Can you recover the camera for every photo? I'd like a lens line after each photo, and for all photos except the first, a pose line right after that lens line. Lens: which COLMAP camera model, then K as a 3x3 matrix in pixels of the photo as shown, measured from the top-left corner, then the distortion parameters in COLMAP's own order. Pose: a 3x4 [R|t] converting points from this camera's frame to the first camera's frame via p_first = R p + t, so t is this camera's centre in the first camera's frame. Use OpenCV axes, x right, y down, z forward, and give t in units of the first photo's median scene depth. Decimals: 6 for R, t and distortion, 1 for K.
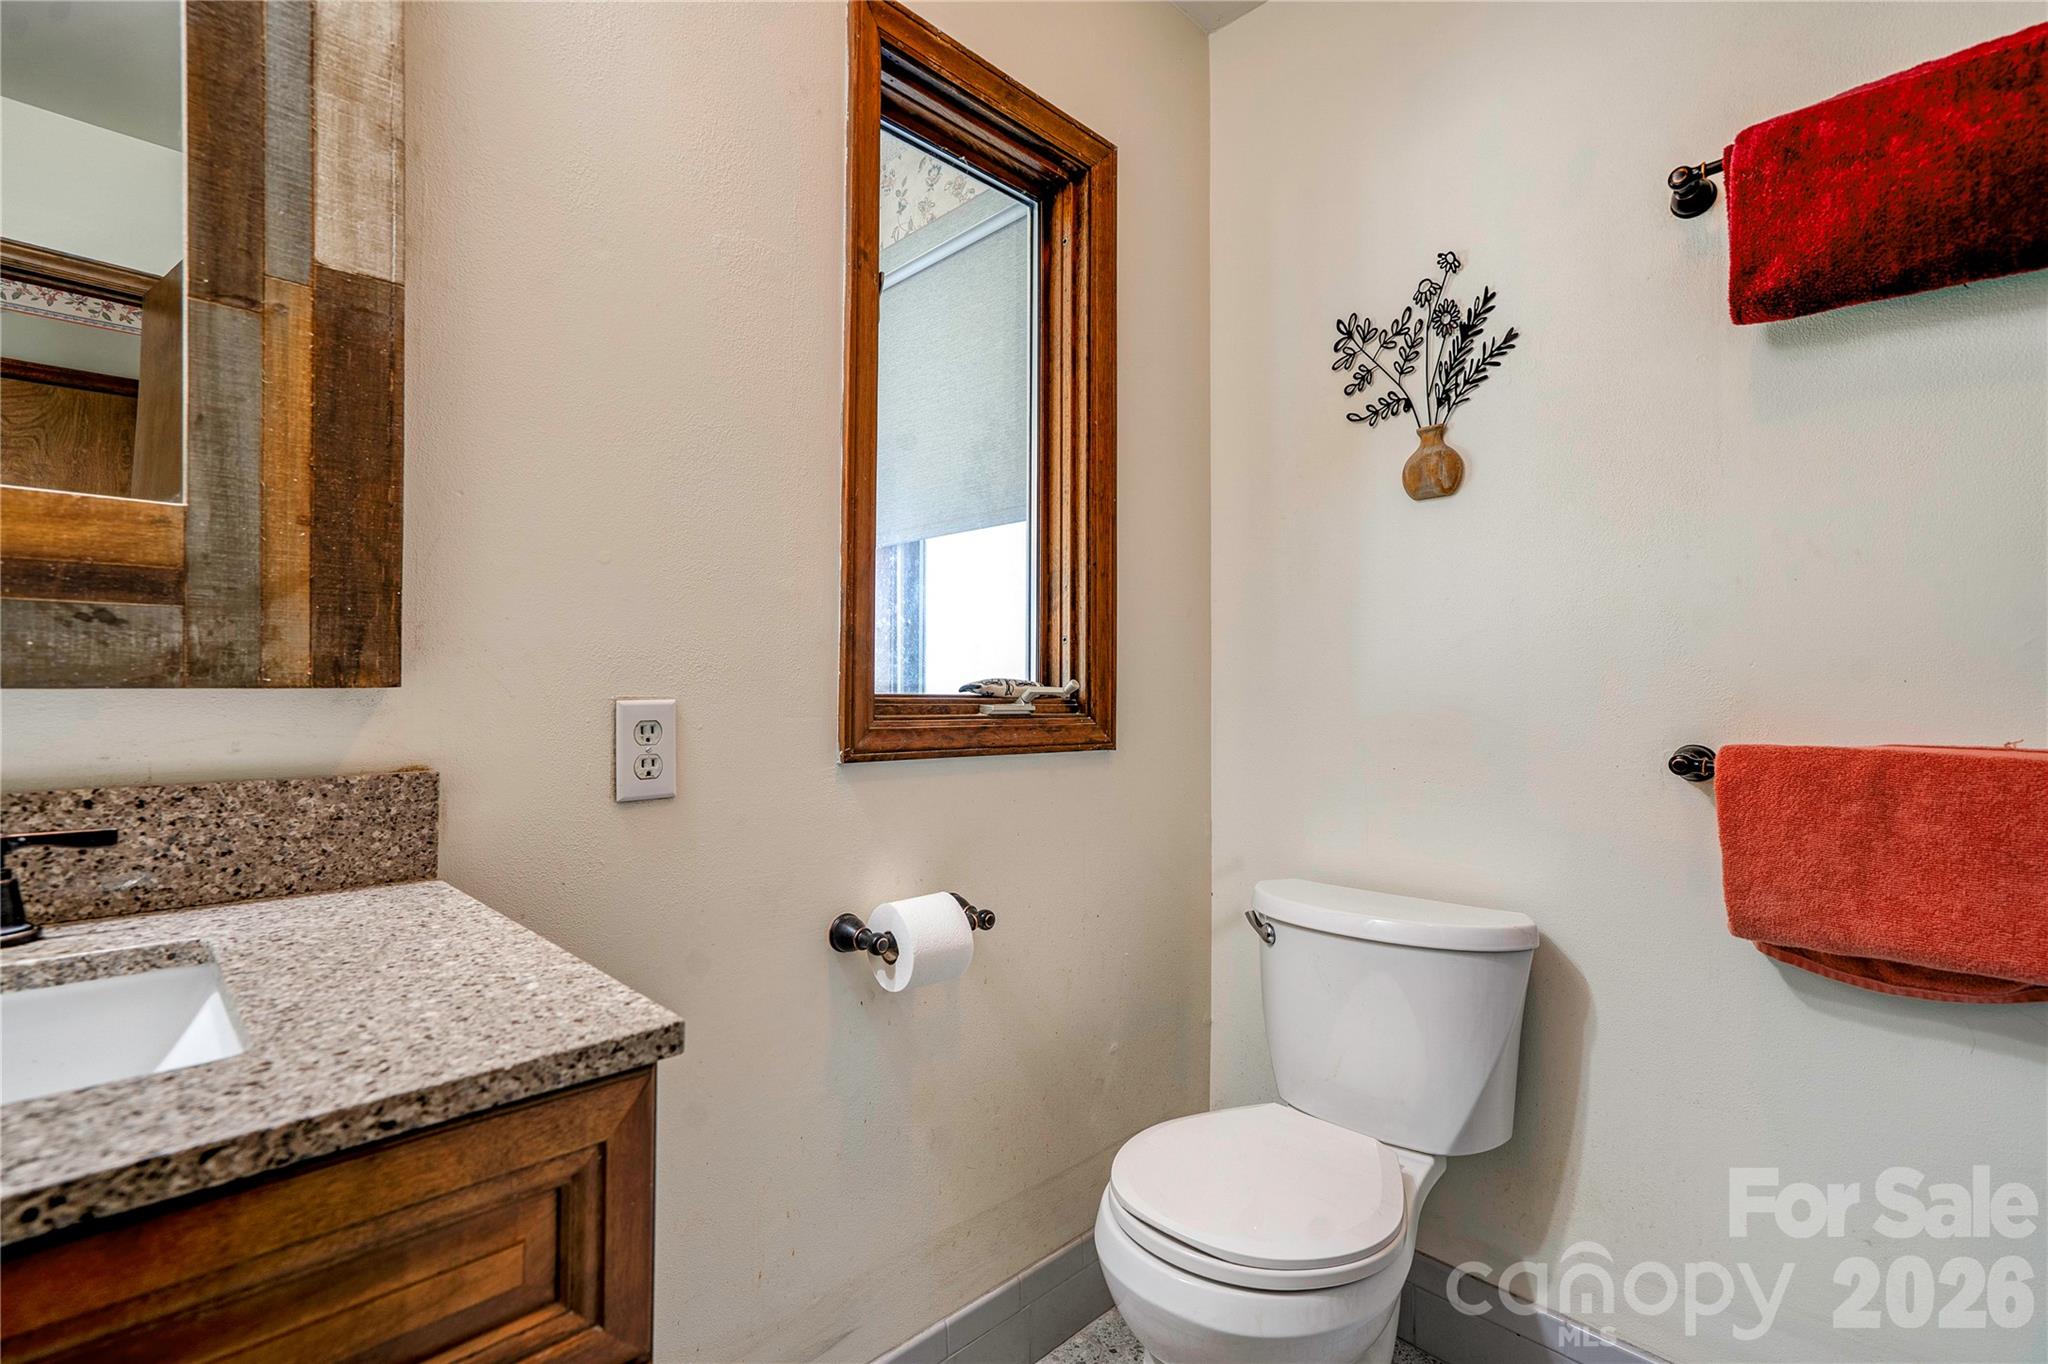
lens RADIAL K [[935.7, 0, 1027.8], [0, 935.7, 692.5], [0, 0, 1]] dist [-0.006279, 0.012563]
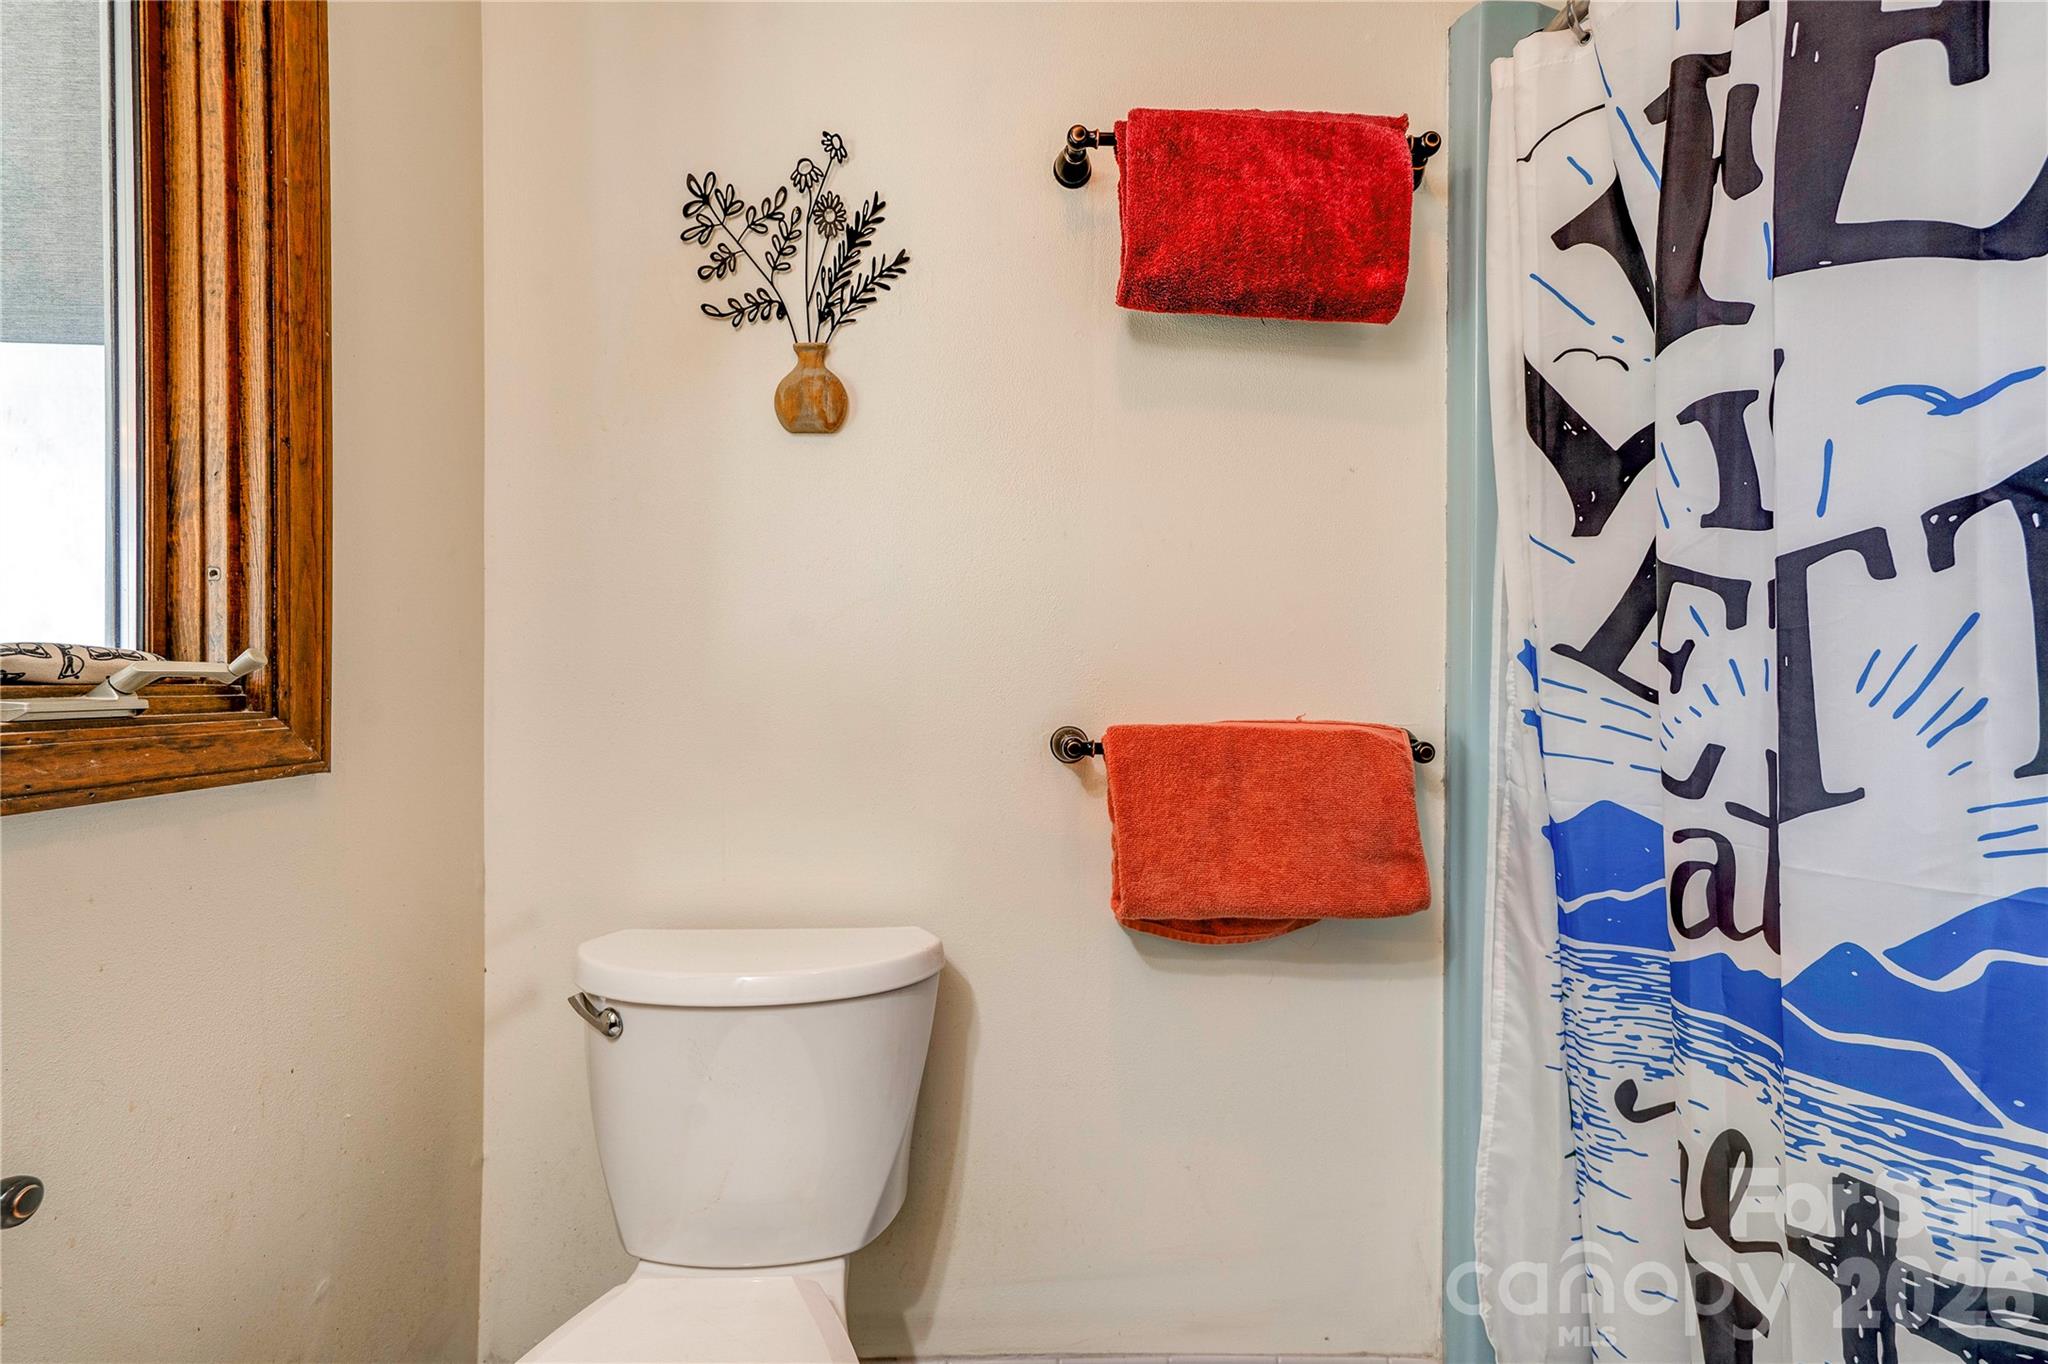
lens RADIAL K [[935.7, 0, 1018.6], [0, 935.7, 679.3], [0, 0, 1]] dist [-0.006279, 0.012563]
pose [[0.685885, -0.004642, 0.727695, -0.036056], [-0.002370, 0.999960, 0.008612, -0.001701], [-0.727706, -0.007631, 0.685846, 0.314193]]
